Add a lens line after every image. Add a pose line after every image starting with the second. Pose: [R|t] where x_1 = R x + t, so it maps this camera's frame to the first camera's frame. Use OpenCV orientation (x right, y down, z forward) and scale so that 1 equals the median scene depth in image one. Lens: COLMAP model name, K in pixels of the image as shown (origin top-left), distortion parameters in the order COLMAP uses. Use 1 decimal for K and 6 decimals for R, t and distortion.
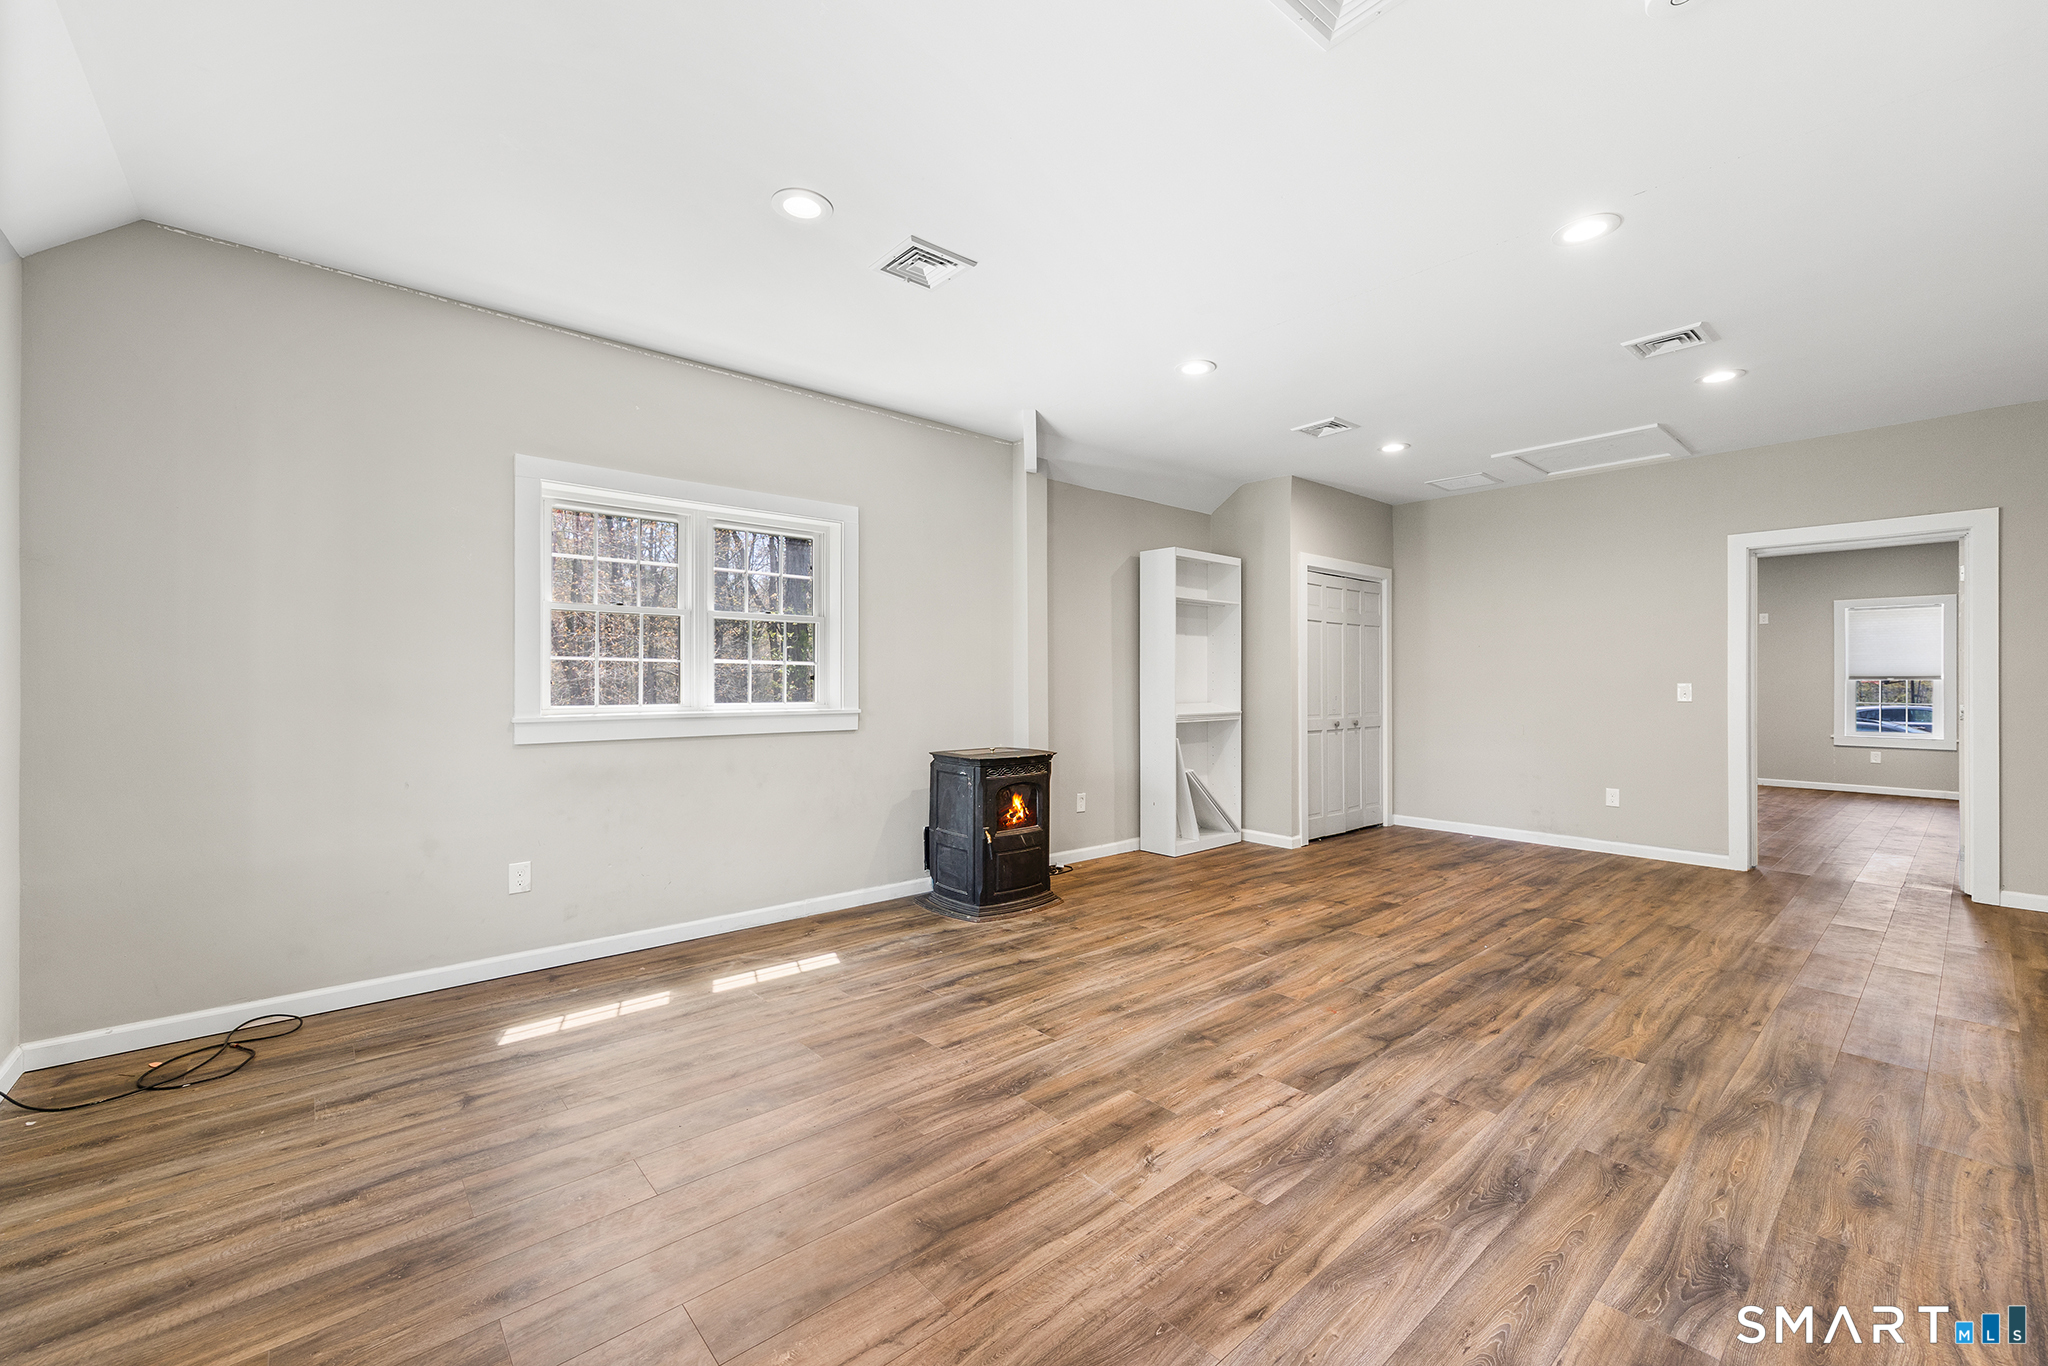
lens RADIAL K [[829.1, 0, 1024.0], [0, 829.1, 683.0], [0, 0, 1]] dist [0.001631, 0.000004]
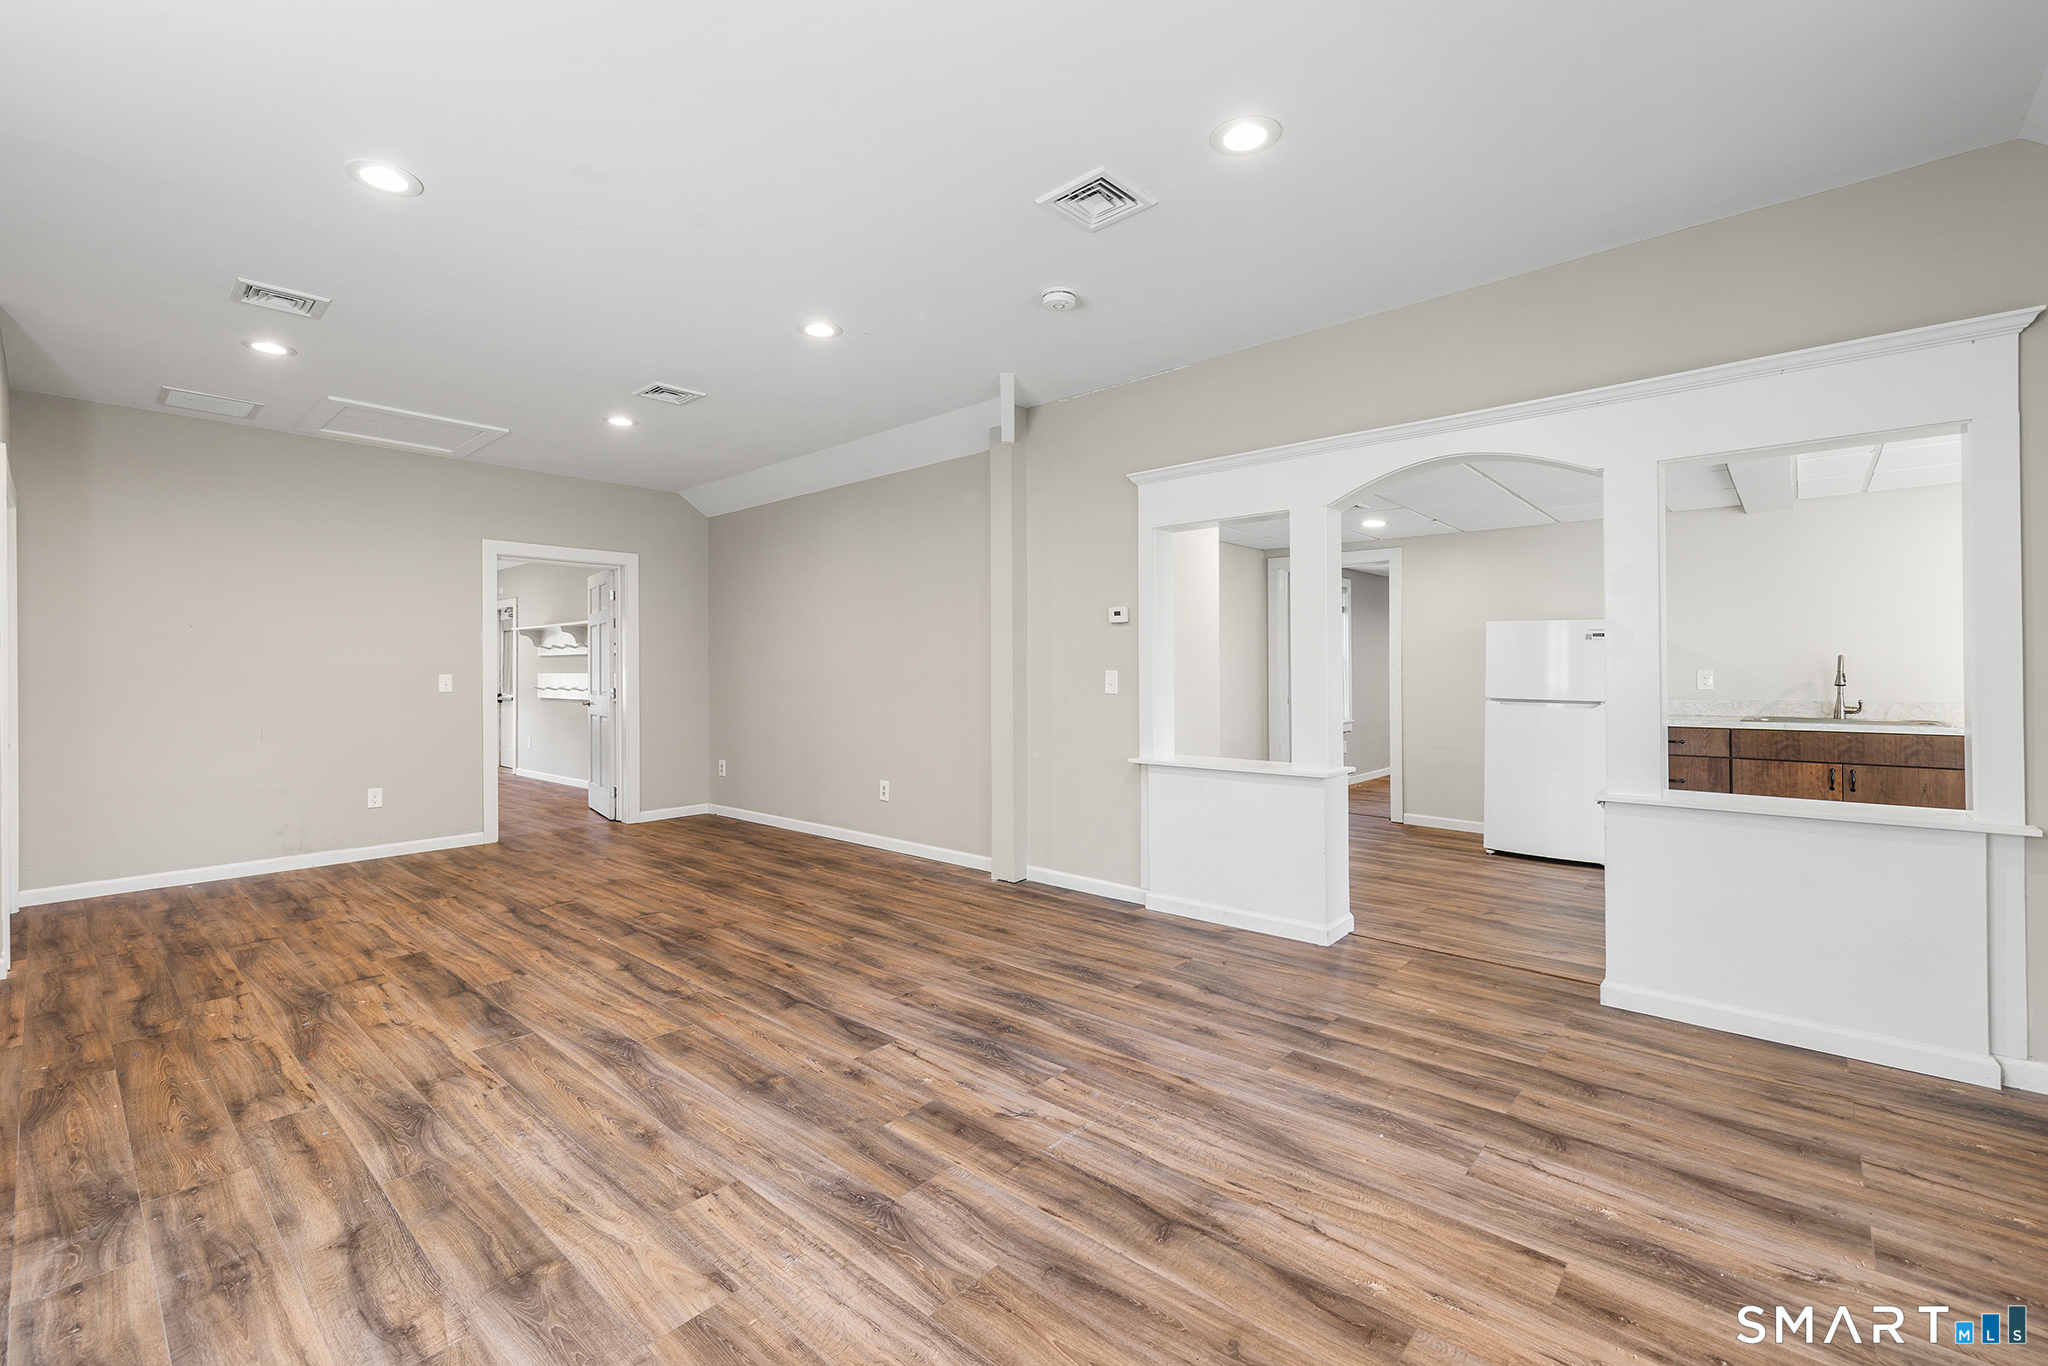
lens RADIAL K [[864.1, 0, 1018.9], [0, 864.1, 670.7], [0, 0, 1]] dist [-0.000127, -0.000327]
pose [[-0.127347, -0.002502, 0.991855, -0.650596], [0.009616, 0.999947, 0.003757, -0.003222], [-0.991812, 0.010016, -0.127317, 0.769968]]
